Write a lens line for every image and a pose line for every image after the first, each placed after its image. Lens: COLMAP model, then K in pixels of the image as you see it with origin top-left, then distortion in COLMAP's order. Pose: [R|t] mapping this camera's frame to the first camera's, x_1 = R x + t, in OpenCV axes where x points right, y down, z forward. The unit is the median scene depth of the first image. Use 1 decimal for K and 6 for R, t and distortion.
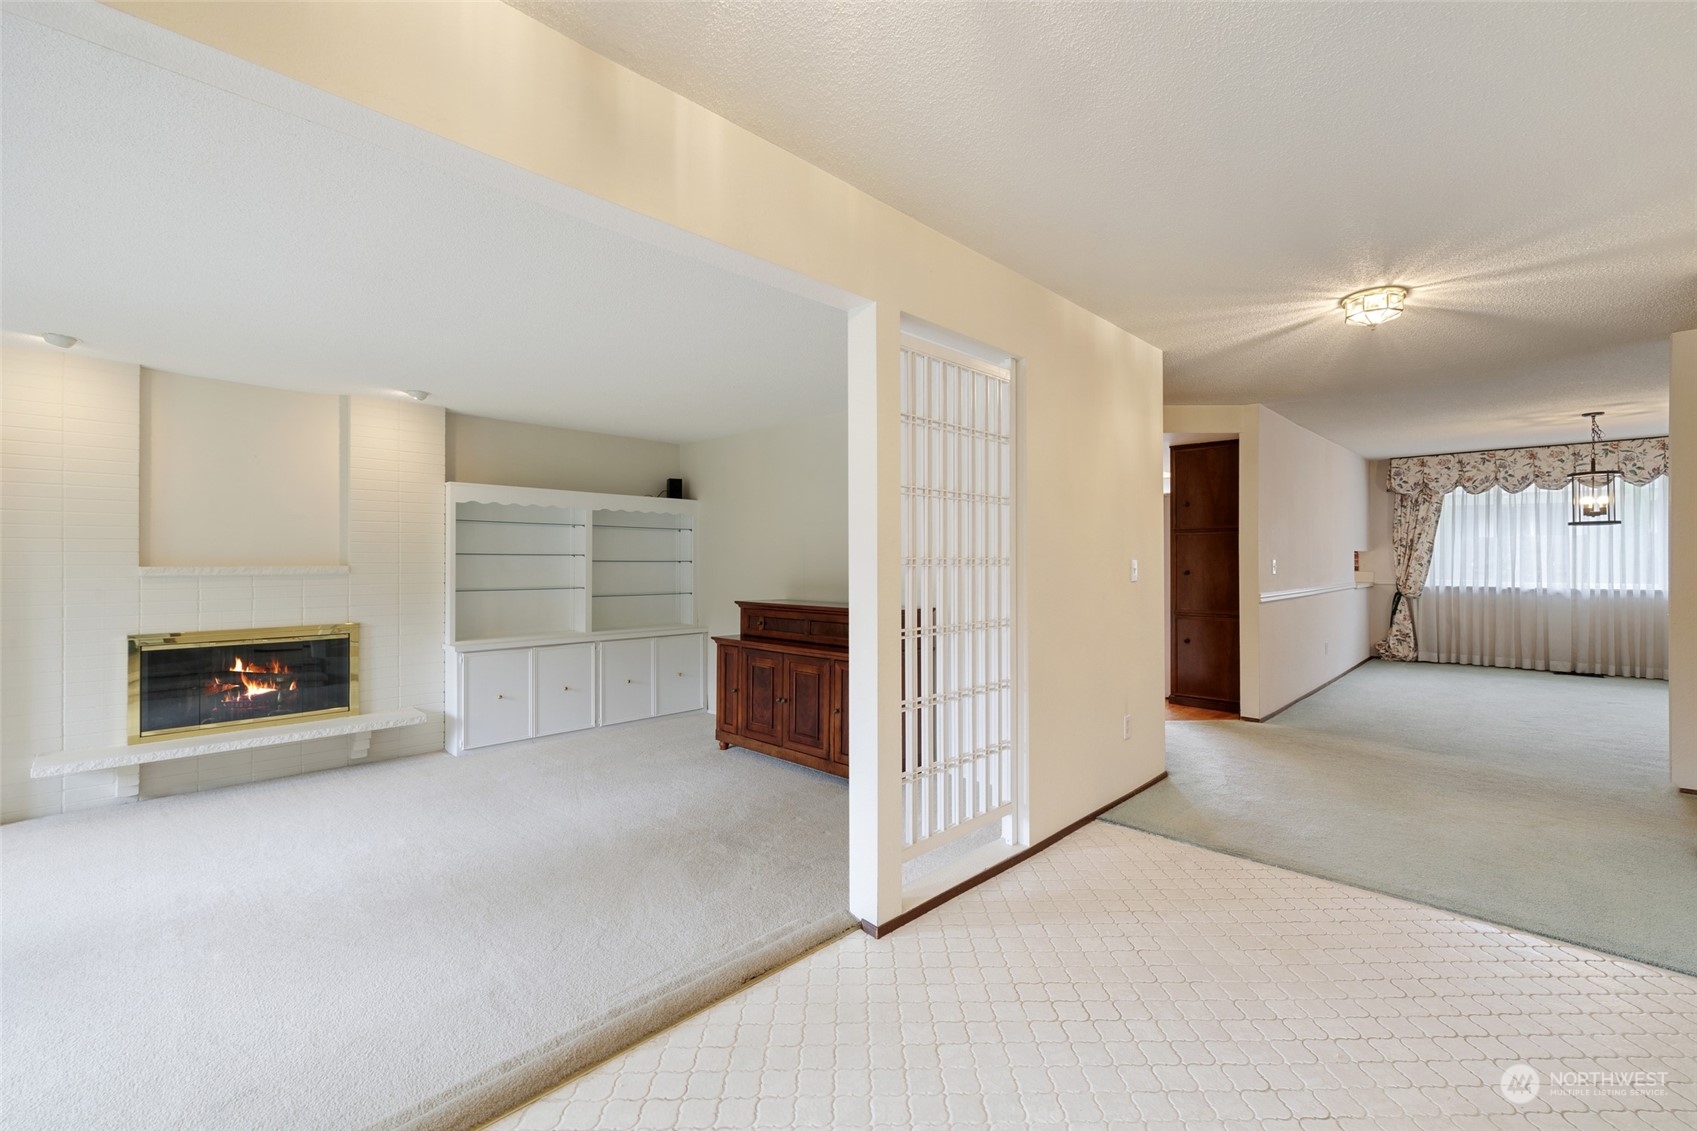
lens RADIAL K [[720.3, 0, 845.1], [0, 720.3, 556.0], [0, 0, 1]] dist [0.002794, -0.000656]
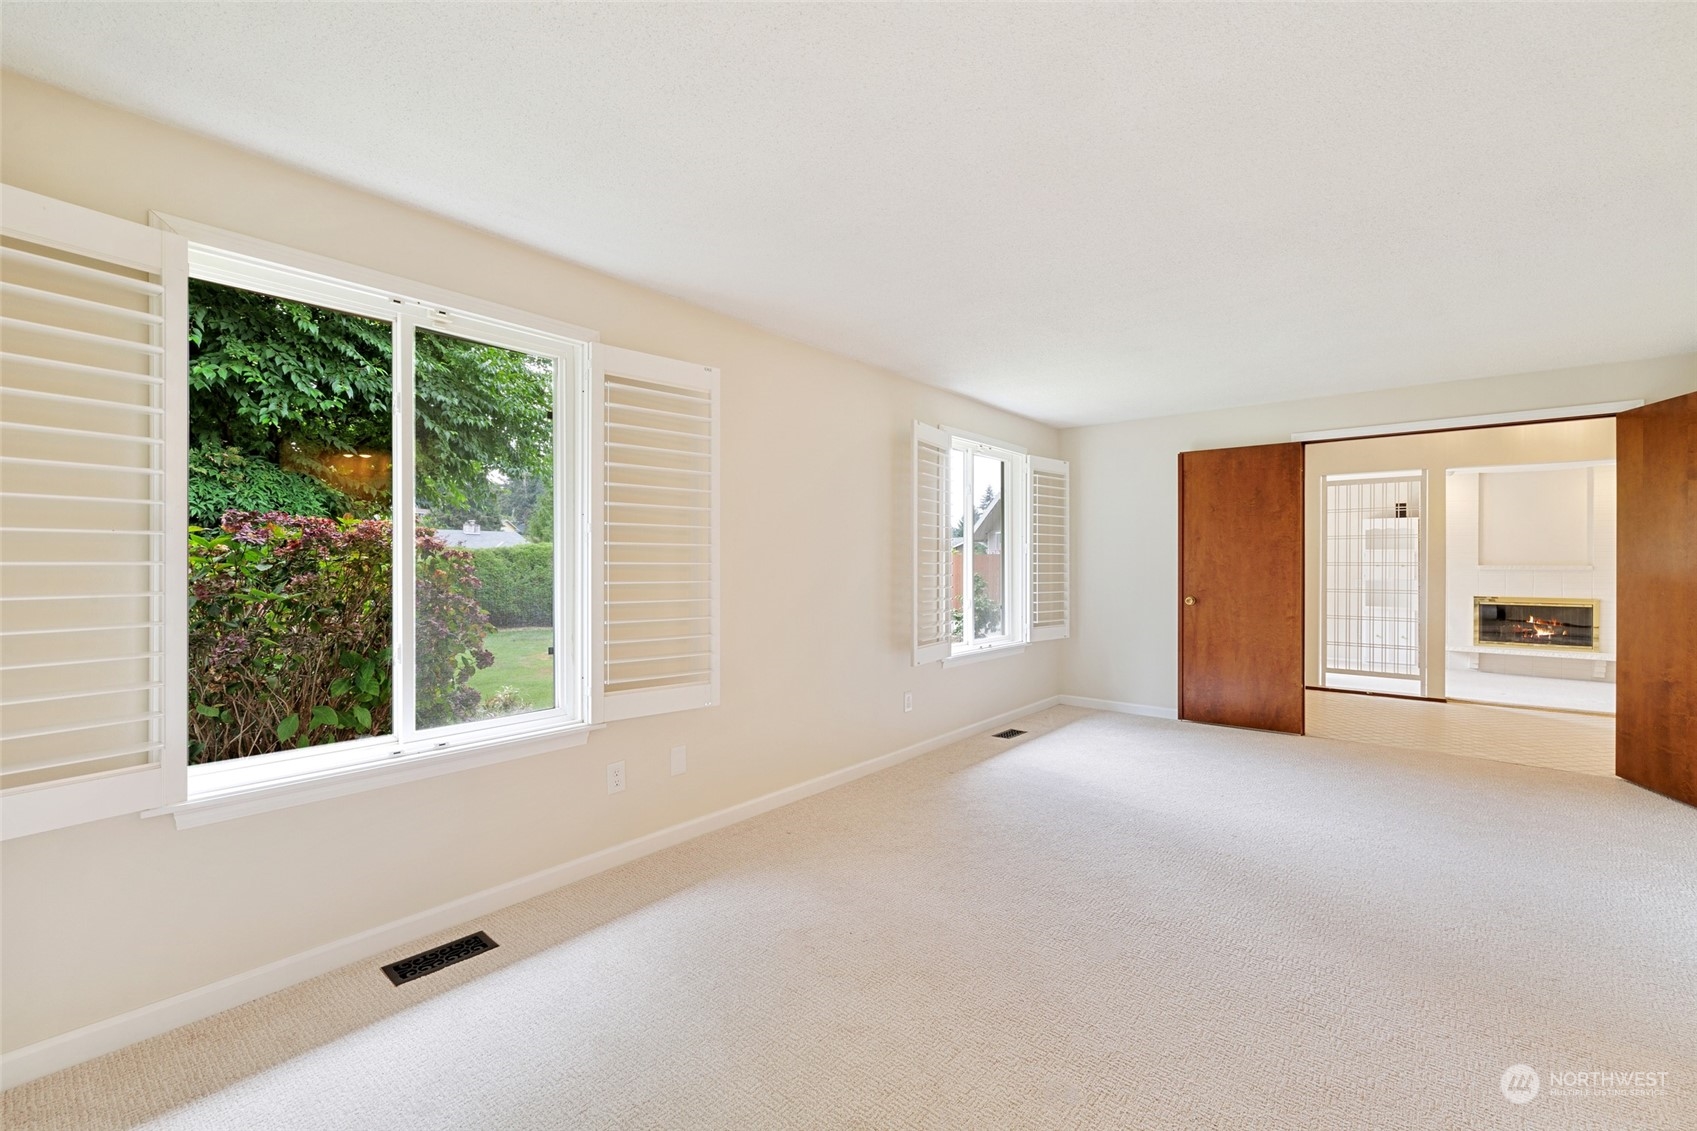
lens RADIAL K [[720.3, 0, 839.4], [0, 720.3, 551.7], [0, 0, 1]] dist [0.002794, -0.000656]
pose [[0.041441, -0.015097, -0.999027, 0.981389], [0.001931, 0.999885, -0.015029, 0.002646], [0.999139, -0.001306, 0.041466, -0.892412]]
